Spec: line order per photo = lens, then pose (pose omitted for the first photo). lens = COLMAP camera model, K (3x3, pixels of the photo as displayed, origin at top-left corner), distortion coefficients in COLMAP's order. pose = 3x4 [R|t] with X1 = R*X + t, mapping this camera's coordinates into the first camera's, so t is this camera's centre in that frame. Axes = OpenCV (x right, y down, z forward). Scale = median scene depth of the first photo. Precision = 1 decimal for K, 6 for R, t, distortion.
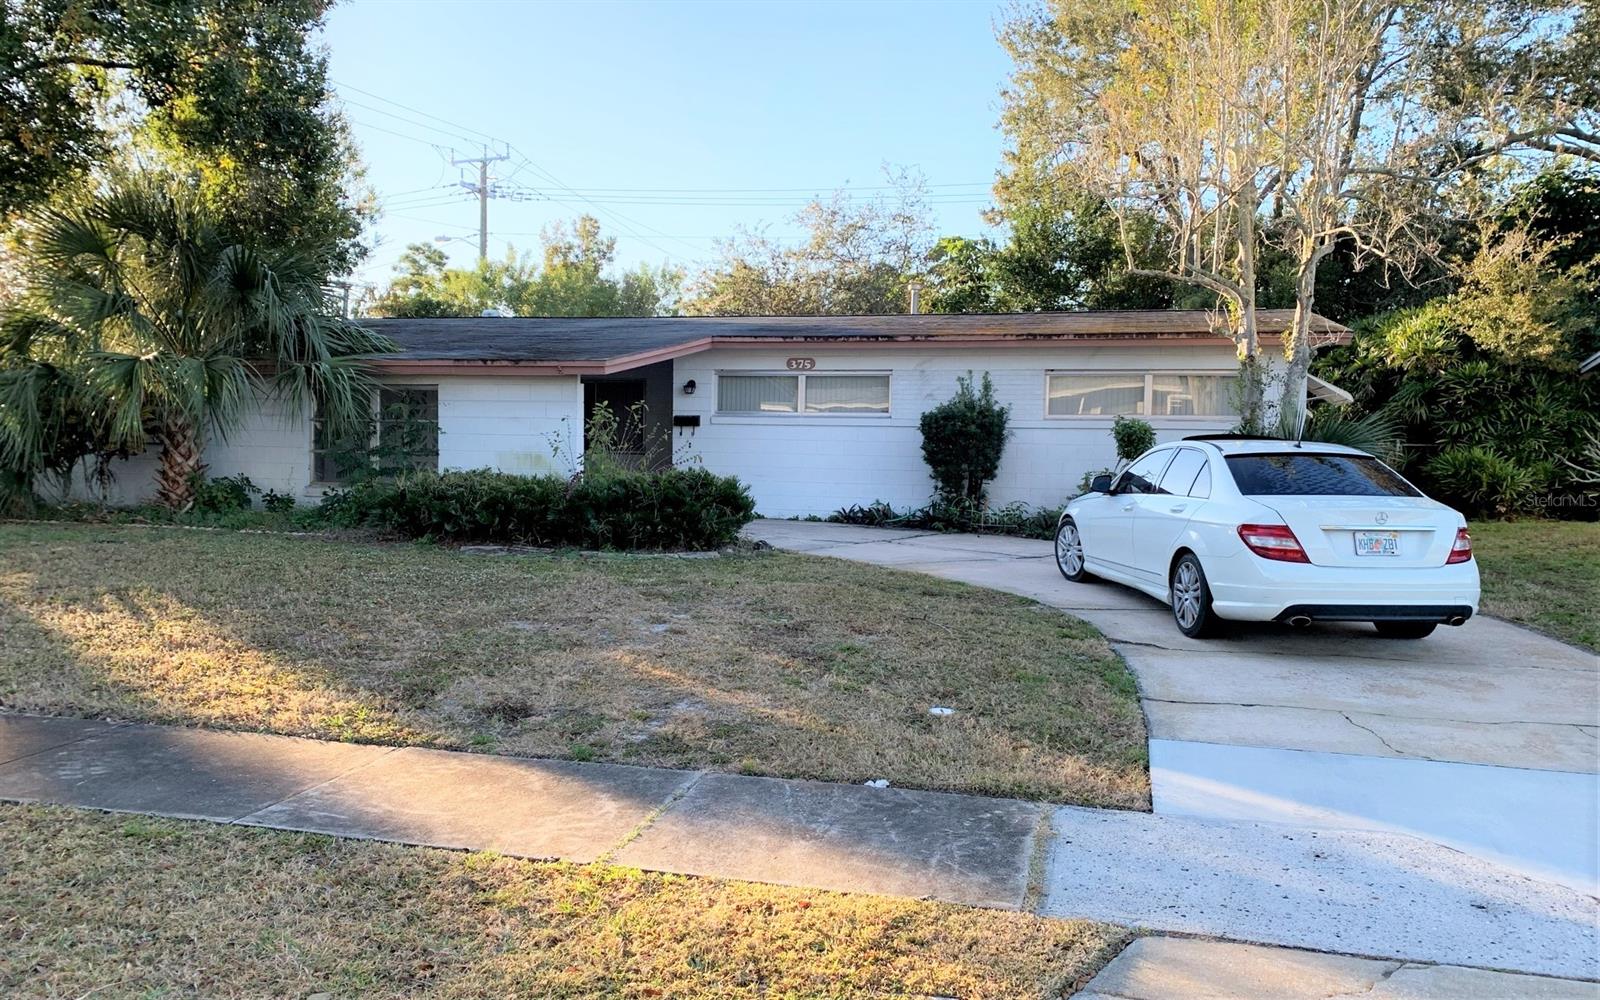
lens RADIAL K [[1209.8, 0, 799.9], [0, 1209.8, 499.9], [0, 0, 1]] dist [0.035953, 0.000667]
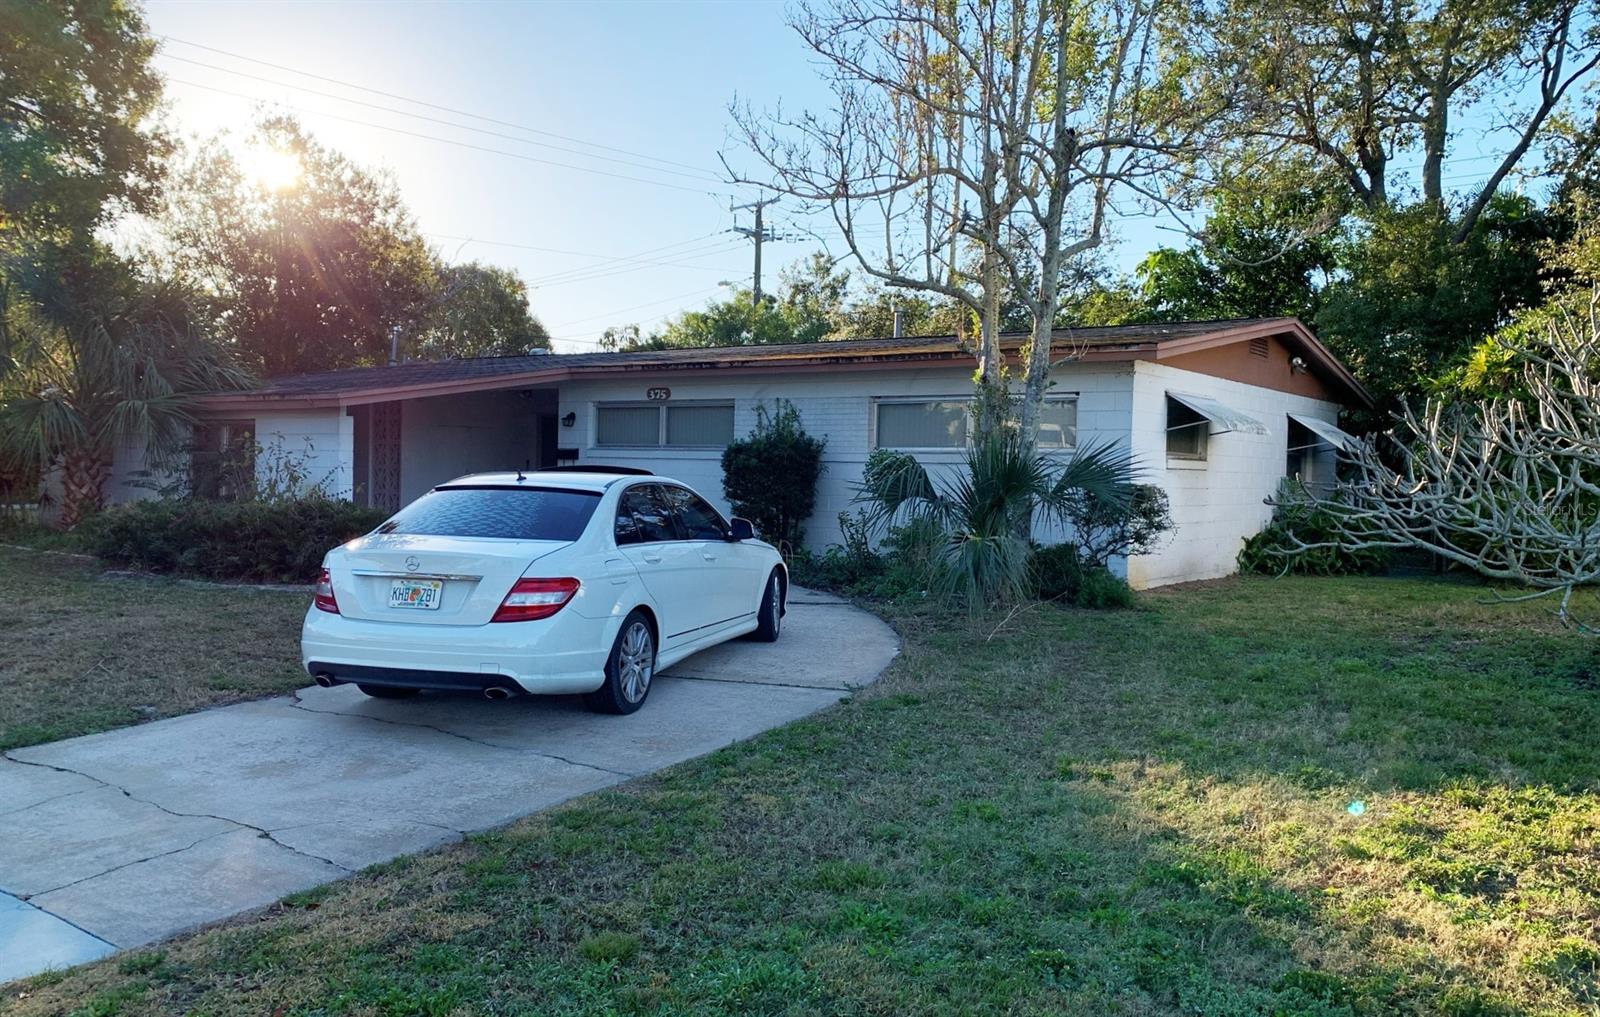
lens RADIAL K [[1231.5, 0, 800.0], [0, 1231.5, 506.9], [0, 0, 1]] dist [-0.000862, -0.000804]
pose [[0.951845, 0.013880, -0.306265, 0.402309], [-0.022038, 0.999488, -0.023194, -0.003850], [0.305786, 0.028827, 0.951664, 0.115829]]
